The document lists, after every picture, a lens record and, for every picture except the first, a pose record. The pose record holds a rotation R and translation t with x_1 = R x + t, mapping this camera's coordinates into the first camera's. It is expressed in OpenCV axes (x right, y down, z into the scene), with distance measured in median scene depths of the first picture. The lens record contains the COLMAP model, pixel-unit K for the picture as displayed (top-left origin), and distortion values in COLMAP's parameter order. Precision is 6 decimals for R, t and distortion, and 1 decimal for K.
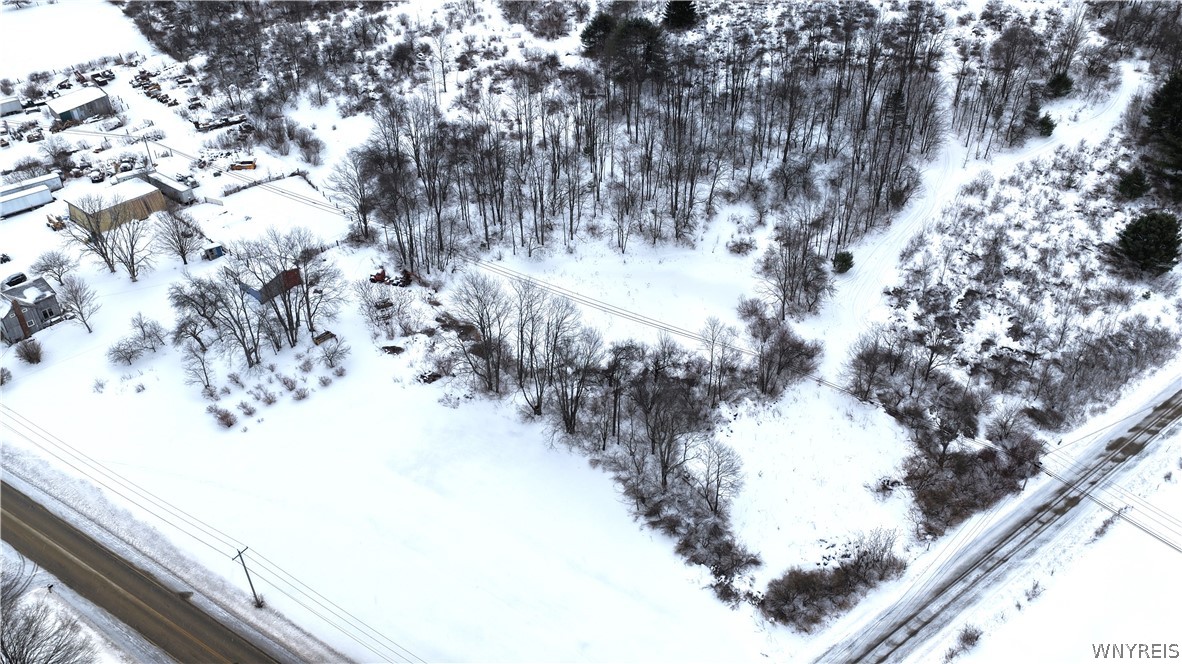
lens RADIAL K [[979.0, 0, 594.2], [0, 979.0, 339.1], [0, 0, 1]] dist [-0.015686, 0.043775]
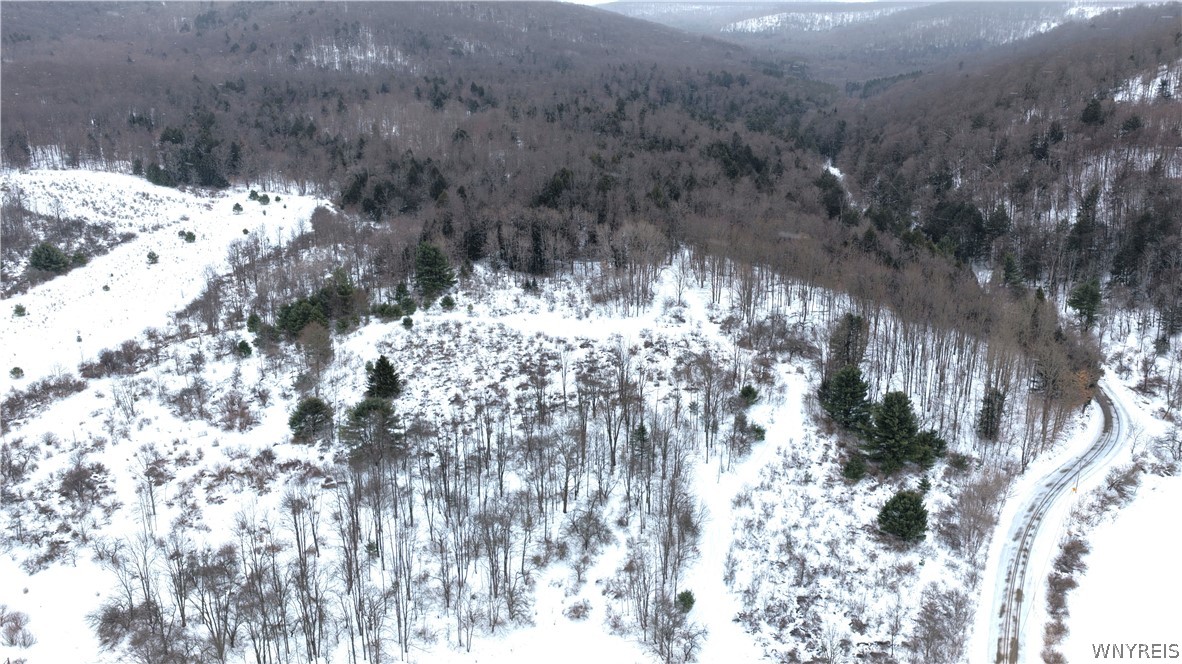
lens RADIAL K [[979.0, 0, 594.2], [0, 979.0, 339.1], [0, 0, 1]] dist [-0.015686, 0.043775]
pose [[0.874324, -0.136050, 0.465883, -0.246683], [0.273620, 0.930993, -0.241629, -0.103748], [-0.400860, 0.338737, 0.851216, 0.069330]]
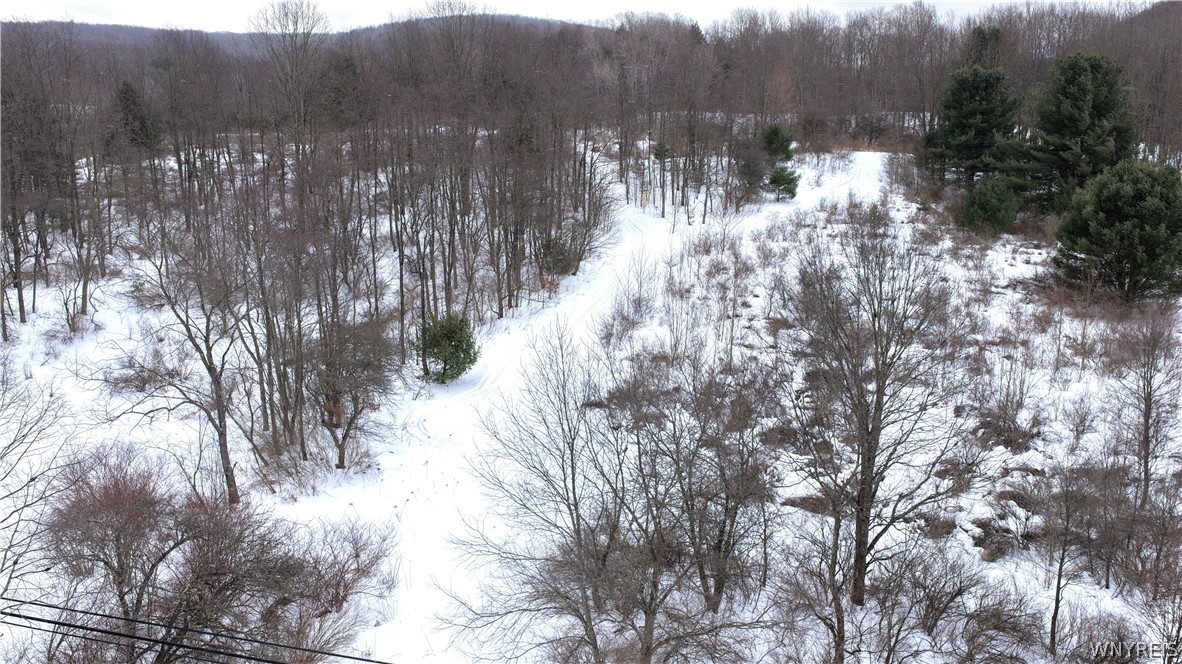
lens RADIAL K [[979.0, 0, 594.2], [0, 979.0, 339.1], [0, 0, 1]] dist [-0.015686, 0.043775]
pose [[0.928063, -0.067744, 0.366209, 0.165212], [0.206472, 0.911956, -0.354549, 0.042617], [-0.309948, 0.404656, 0.860340, 0.642721]]
